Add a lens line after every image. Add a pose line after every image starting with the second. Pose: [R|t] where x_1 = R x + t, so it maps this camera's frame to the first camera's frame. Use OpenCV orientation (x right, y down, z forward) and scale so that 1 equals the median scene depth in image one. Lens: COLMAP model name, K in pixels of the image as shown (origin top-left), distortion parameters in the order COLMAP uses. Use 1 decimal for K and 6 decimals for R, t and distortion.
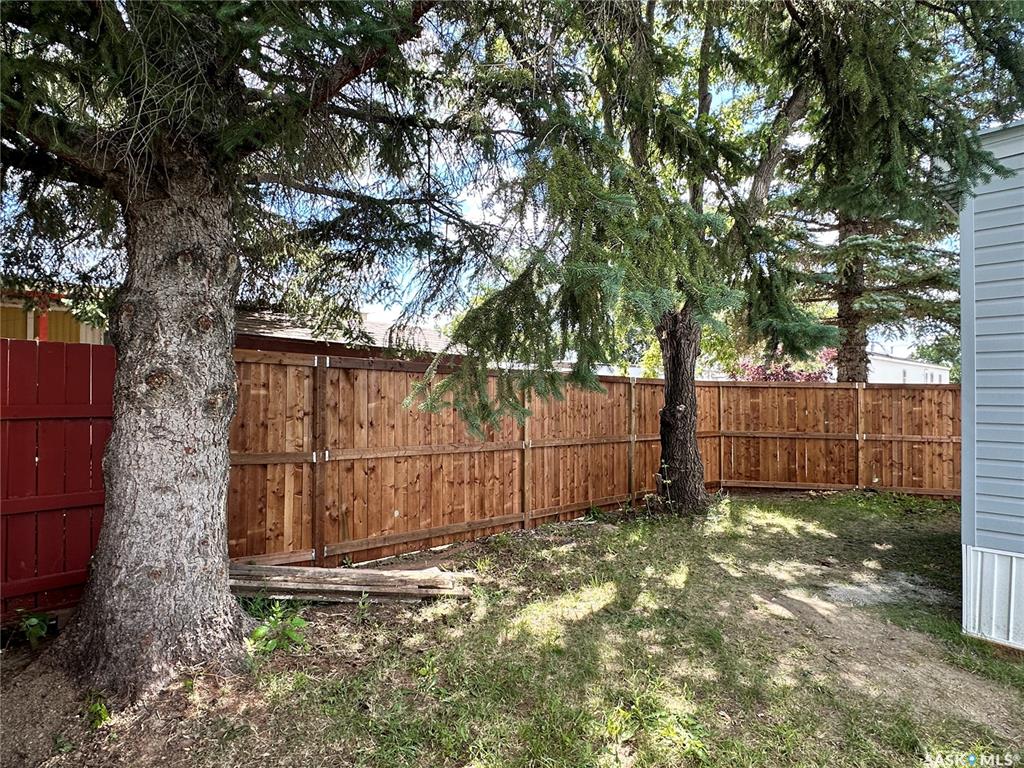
lens RADIAL K [[602.7, 0, 512.6], [0, 602.7, 385.9], [0, 0, 1]] dist [-0.002608, 0.002559]
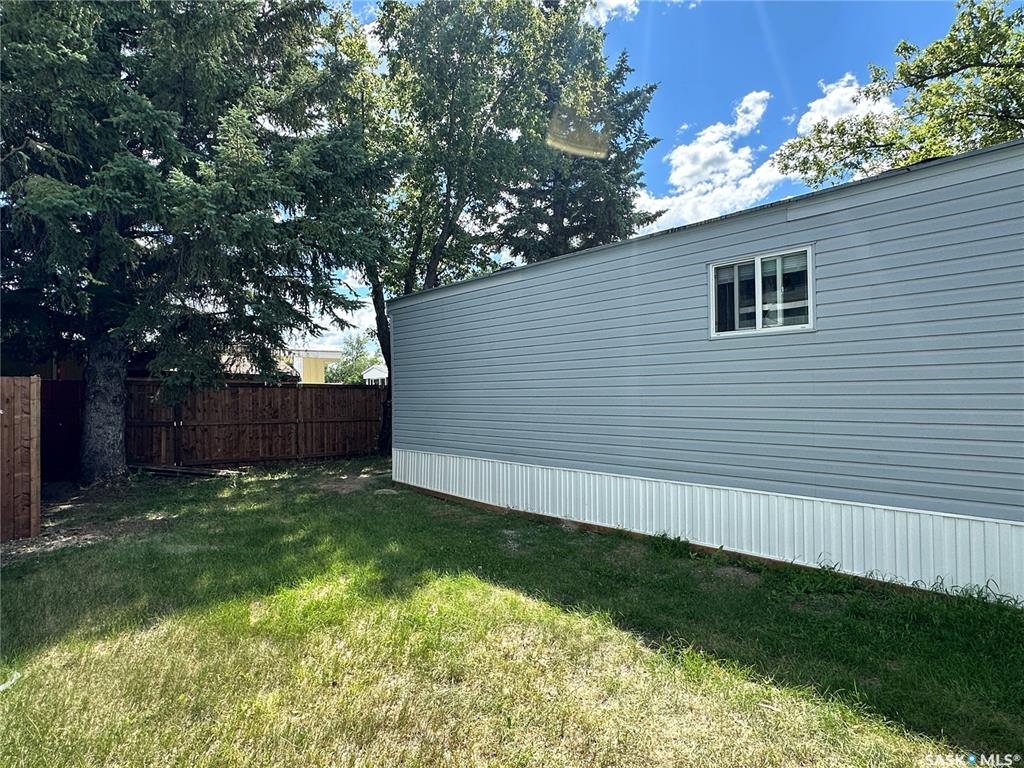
lens RADIAL K [[602.7, 0, 520.6], [0, 602.7, 384.8], [0, 0, 1]] dist [-0.002608, 0.002559]
pose [[0.999738, -0.017622, -0.014637, 0.867783], [0.017558, 0.999836, -0.004440, -0.001359], [0.014713, 0.004182, 0.999883, -1.102729]]
